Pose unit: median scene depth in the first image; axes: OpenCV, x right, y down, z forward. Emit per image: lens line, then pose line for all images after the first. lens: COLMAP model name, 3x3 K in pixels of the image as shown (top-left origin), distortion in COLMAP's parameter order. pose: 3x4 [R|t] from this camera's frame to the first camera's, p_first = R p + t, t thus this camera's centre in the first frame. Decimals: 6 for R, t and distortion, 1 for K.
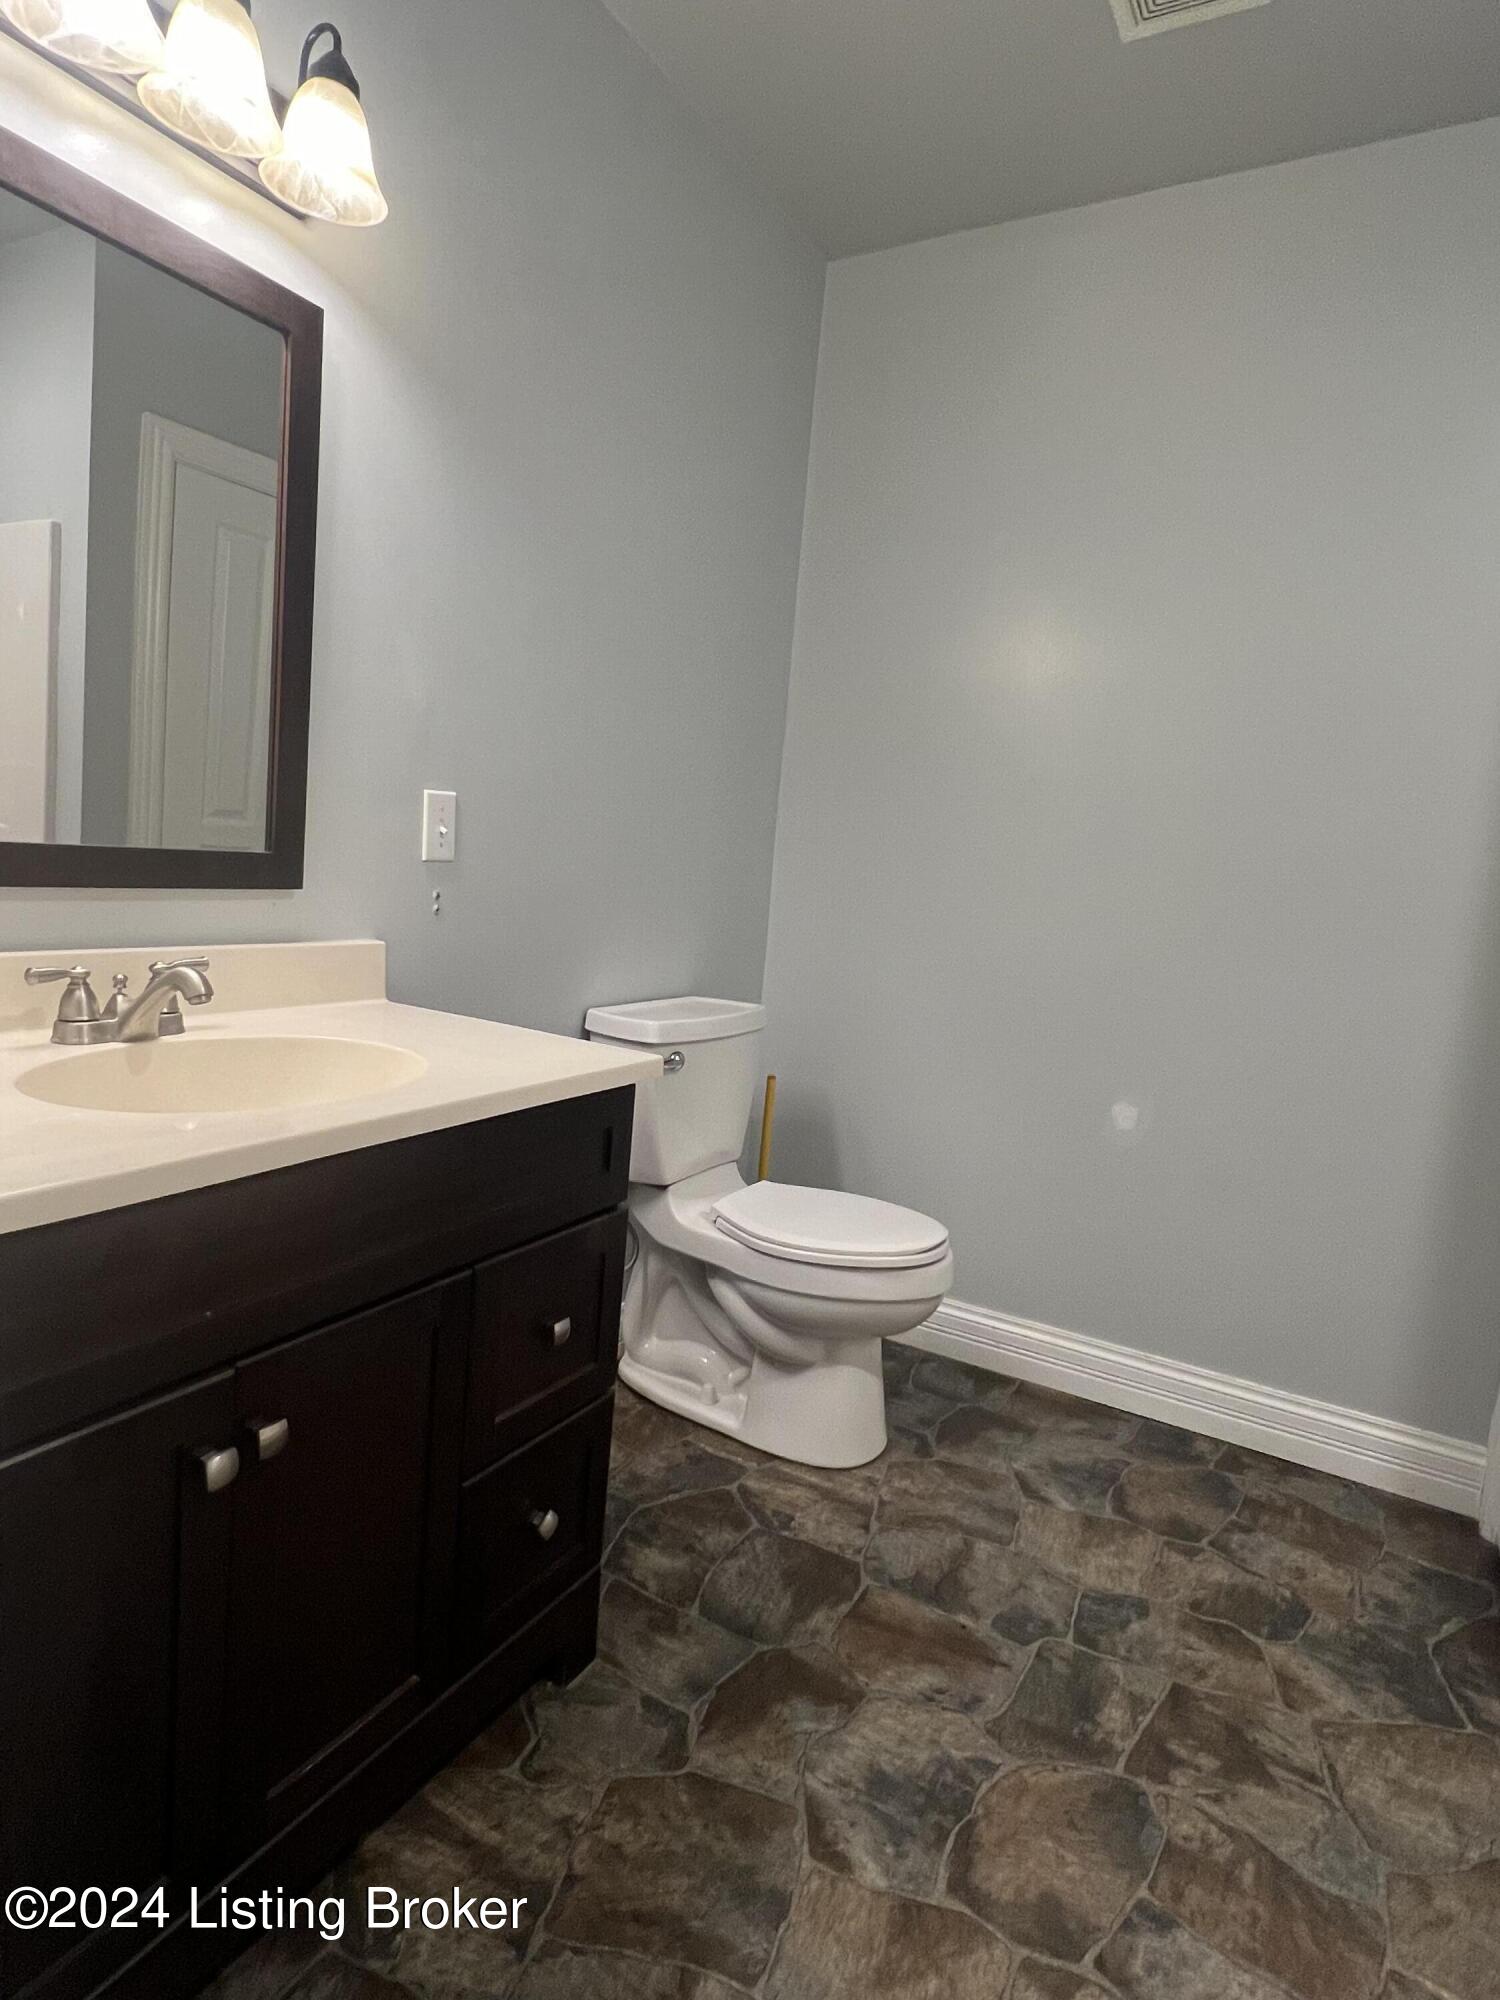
lens RADIAL K [[1106.2, 0, 743.3], [0, 1106.2, 985.1], [0, 0, 1]] dist [0.002765, 0.002718]
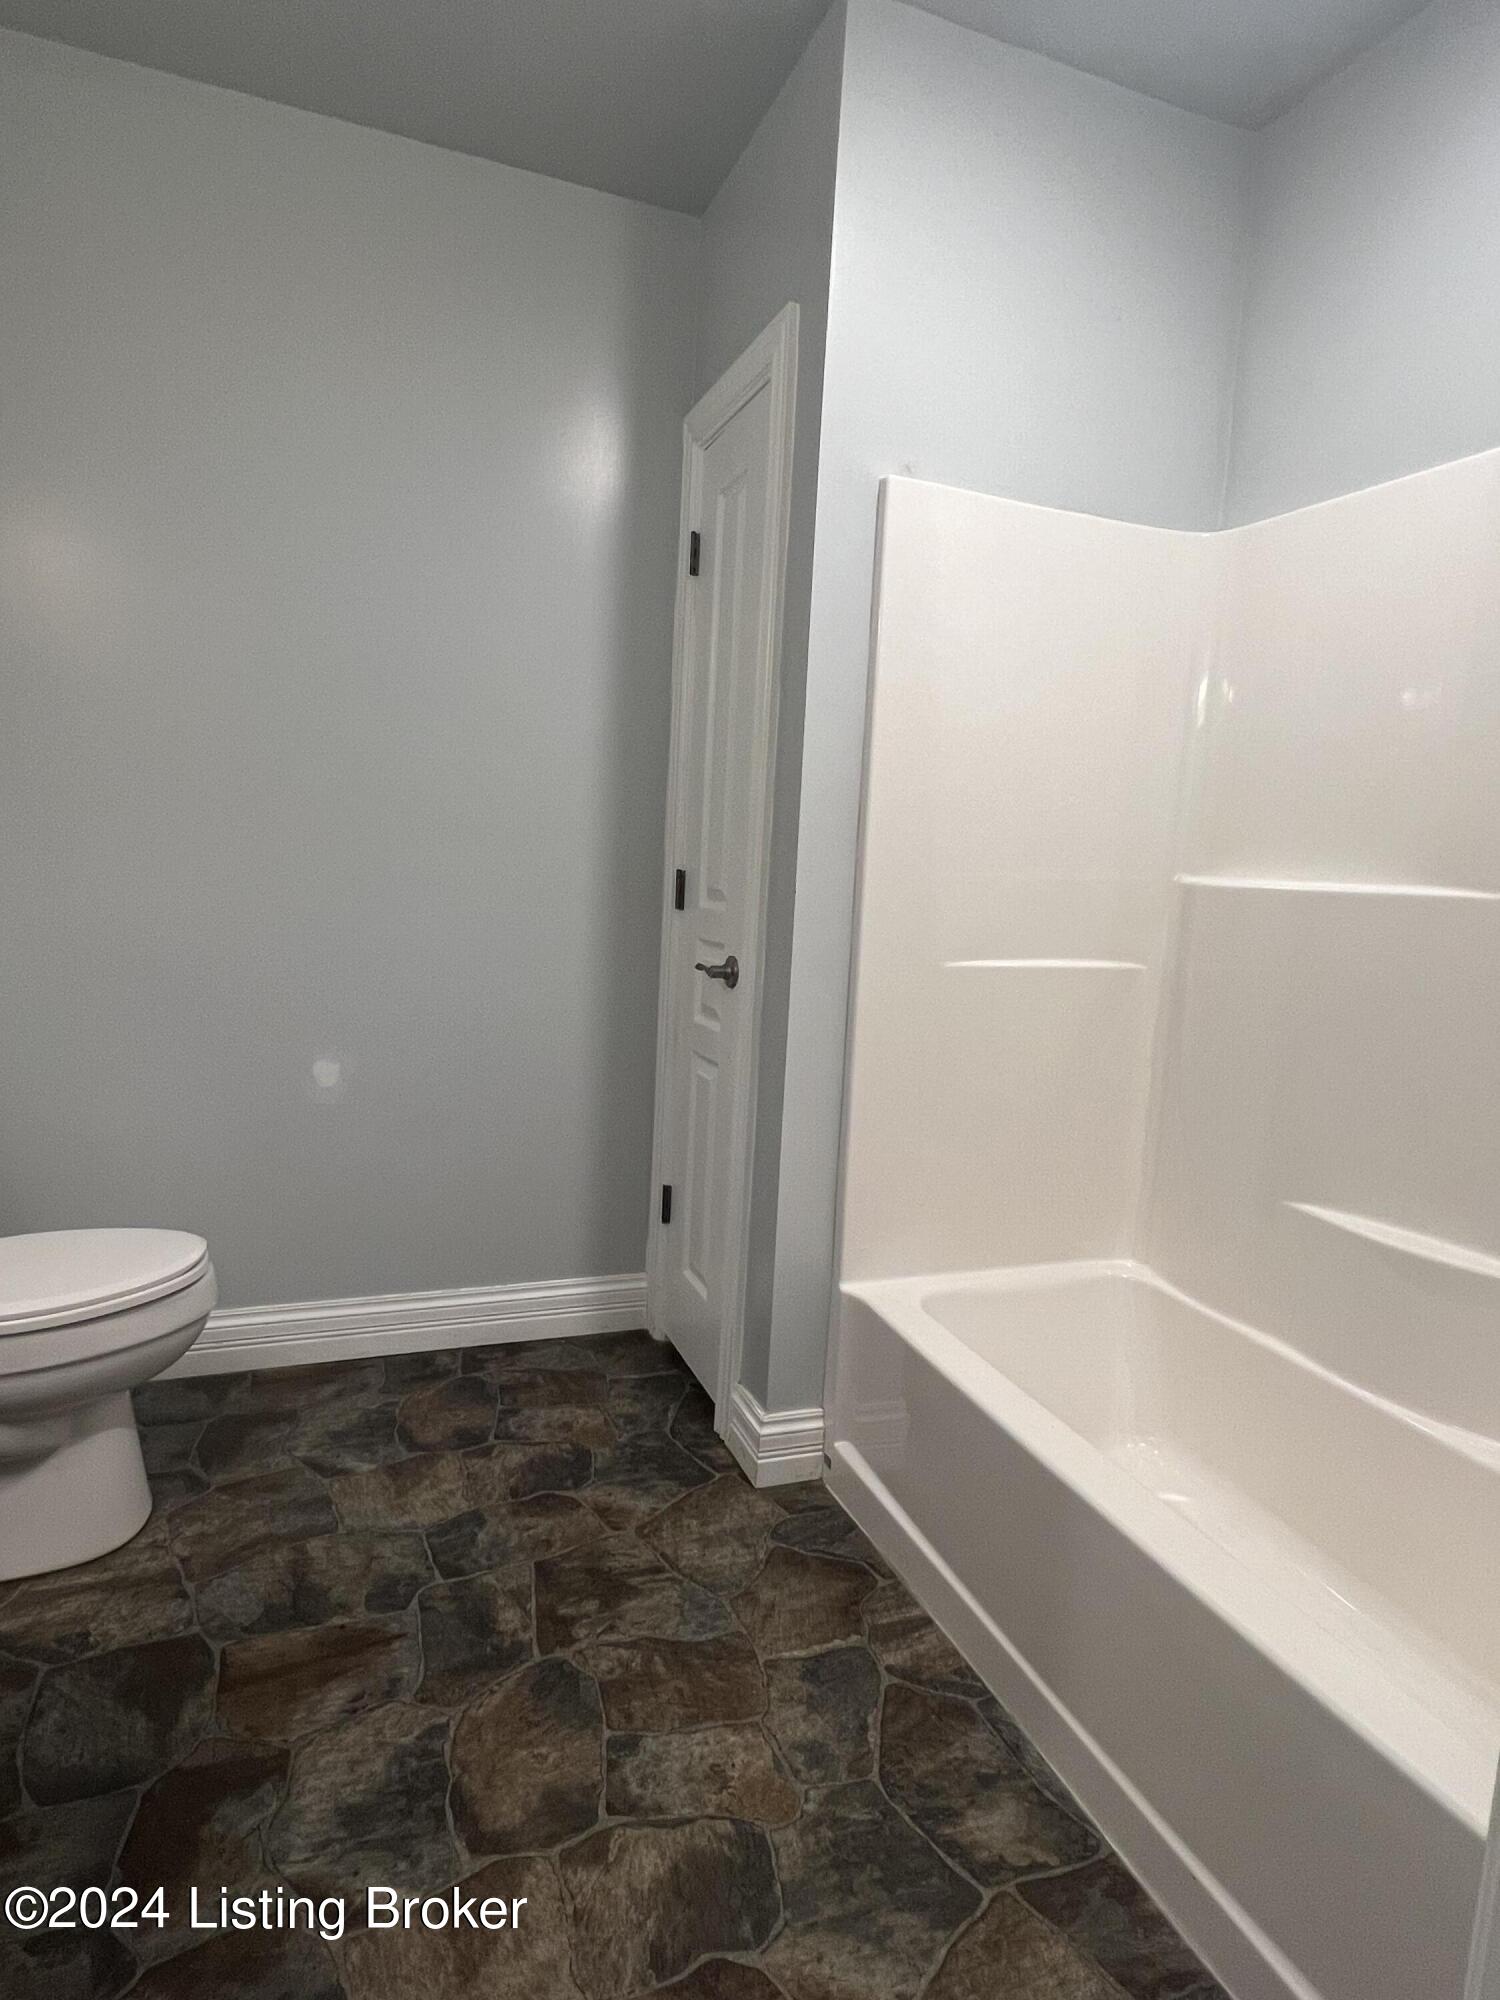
lens RADIAL K [[1106.2, 0, 740.7], [0, 1106.2, 1009.7], [0, 0, 1]] dist [0.002765, 0.002718]
pose [[0.638936, -0.149683, 0.754557, -0.223015], [0.088247, 0.988673, 0.121400, -0.035392], [-0.764181, -0.010980, 0.644908, 0.121692]]
